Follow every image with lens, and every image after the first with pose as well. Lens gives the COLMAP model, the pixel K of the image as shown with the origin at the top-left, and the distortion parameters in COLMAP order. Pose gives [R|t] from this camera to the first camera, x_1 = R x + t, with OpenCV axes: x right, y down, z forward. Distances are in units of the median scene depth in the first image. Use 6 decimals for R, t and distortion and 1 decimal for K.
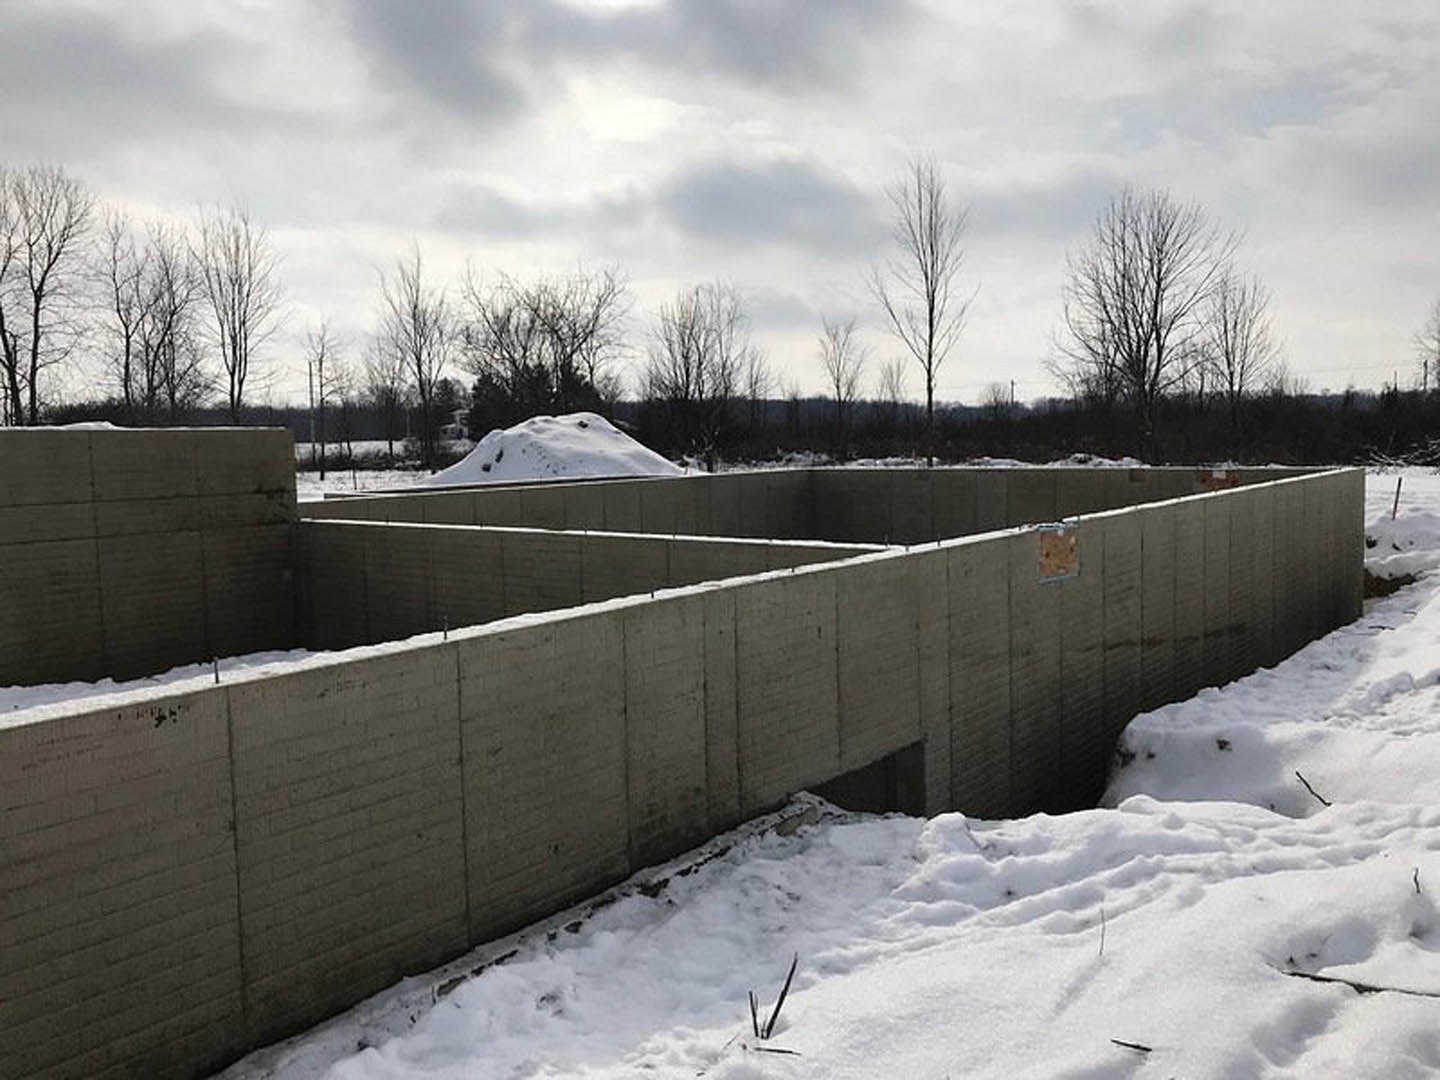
lens RADIAL K [[1205.1, 0, 720.0], [0, 1205.1, 540.0], [0, 0, 1]] dist [0.030114, -0.004944]
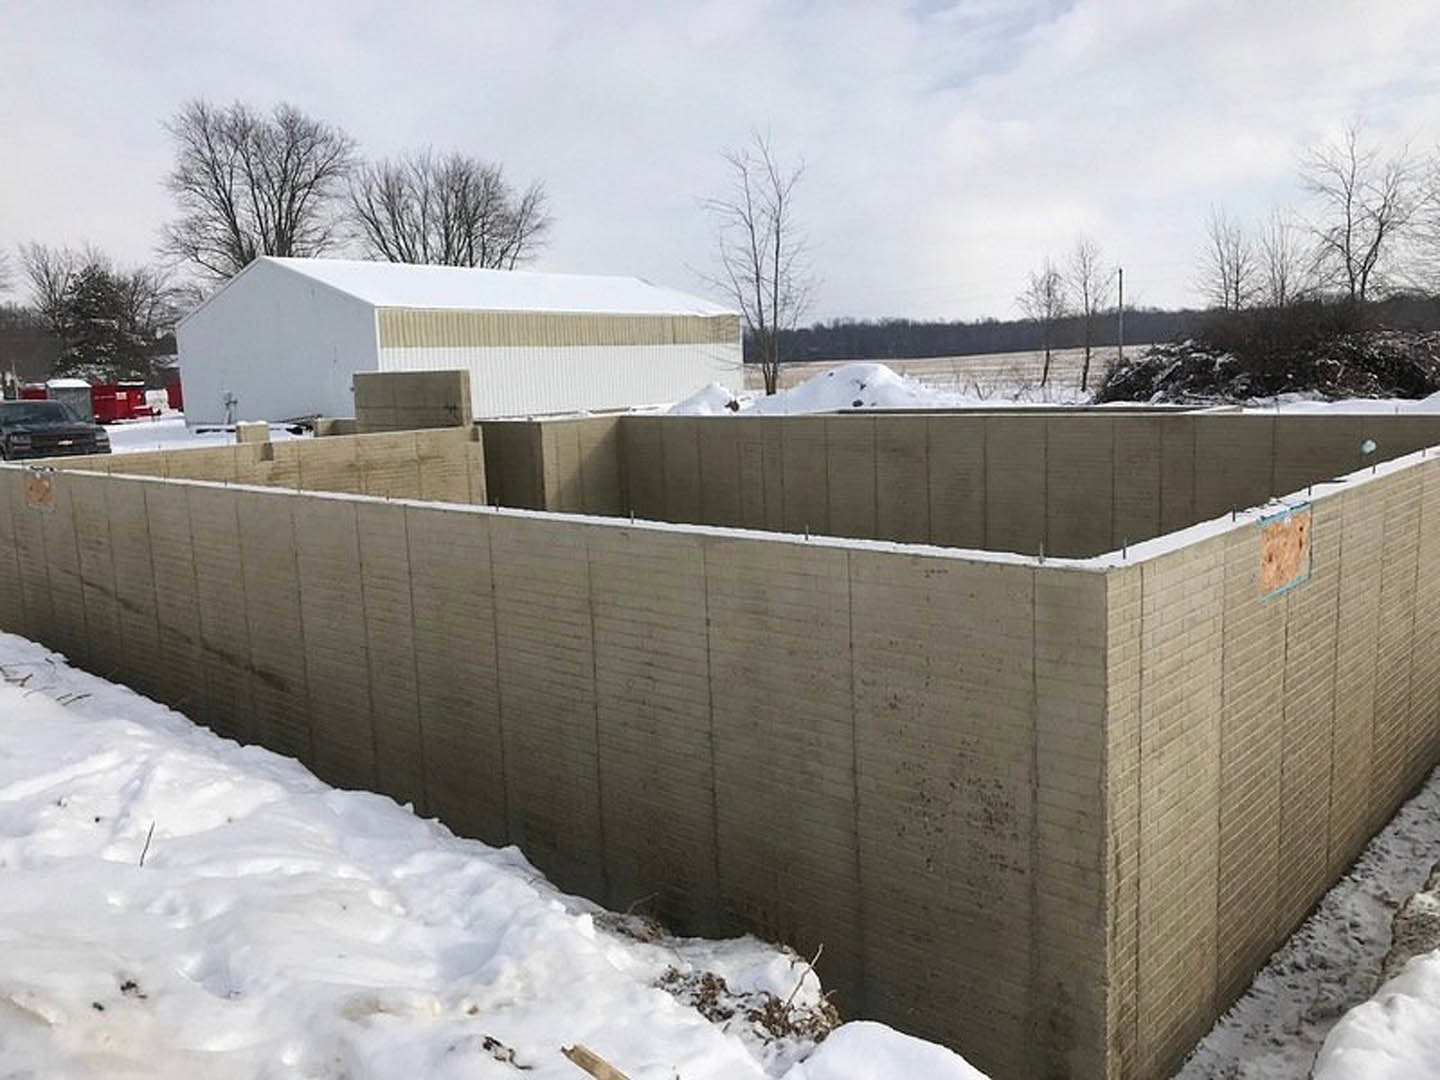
lens RADIAL K [[1205.1, 0, 720.0], [0, 1205.1, 540.0], [0, 0, 1]] dist [0.030114, -0.004944]
pose [[-0.105090, 0.179592, -0.978112, 0.865312], [-0.037270, 0.982156, 0.184339, -0.122167], [0.993764, 0.055827, -0.096521, 1.009733]]
